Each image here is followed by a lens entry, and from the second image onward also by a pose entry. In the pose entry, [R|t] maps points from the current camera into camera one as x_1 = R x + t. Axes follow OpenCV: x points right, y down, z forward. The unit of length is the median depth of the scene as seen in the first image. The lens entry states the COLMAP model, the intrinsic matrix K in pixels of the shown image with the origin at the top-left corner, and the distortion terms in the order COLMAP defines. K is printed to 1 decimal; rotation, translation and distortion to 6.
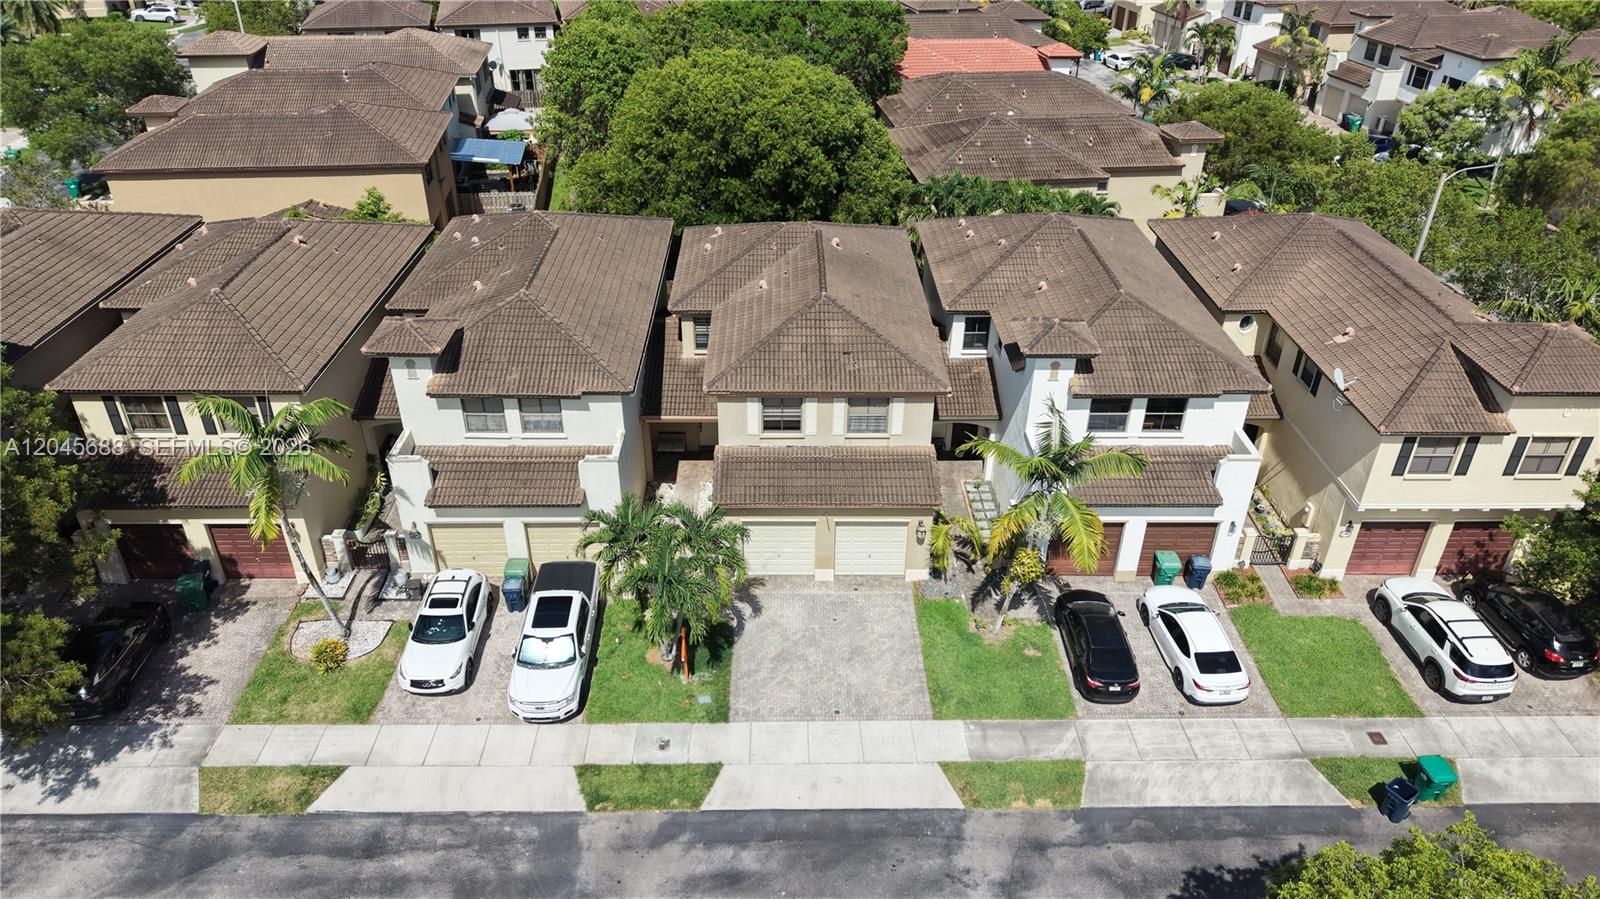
lens RADIAL K [[1055.9, 0, 800.0], [0, 1055.9, 449.5], [0, 0, 1]] dist [0.042135, -0.055204]
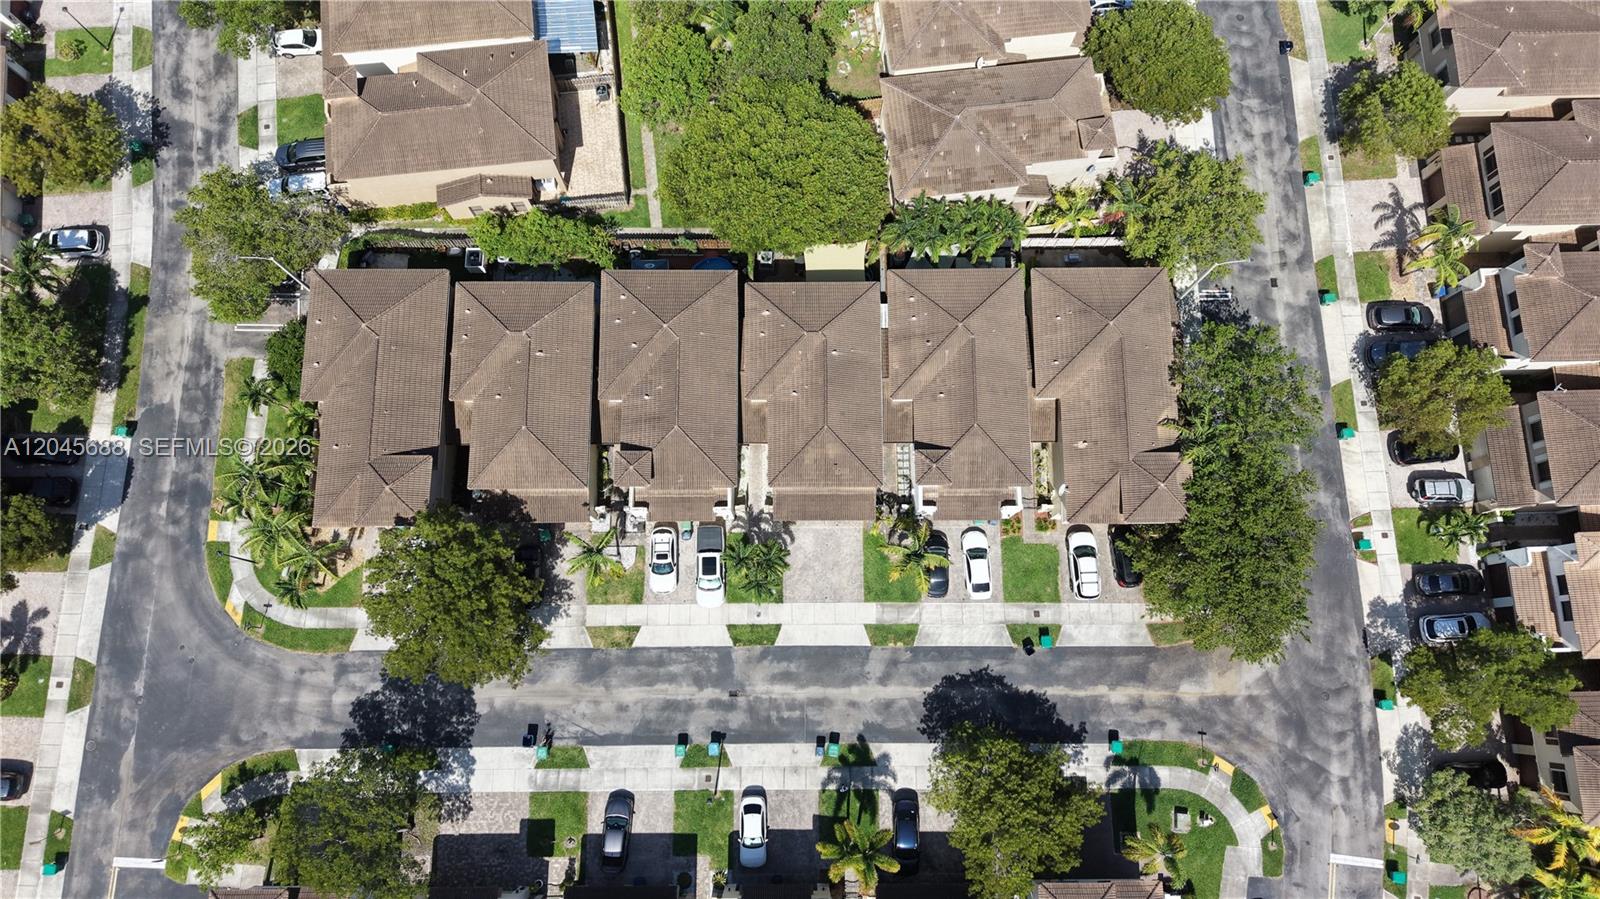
lens RADIAL K [[1055.9, 0, 800.0], [0, 1055.9, 449.5], [0, 0, 1]] dist [0.042135, -0.055204]
pose [[0.999920, 0.010193, -0.007456, -0.010701], [-0.001527, 0.683683, 0.729777, -1.643155], [0.012536, -0.729708, 0.683644, -0.407223]]
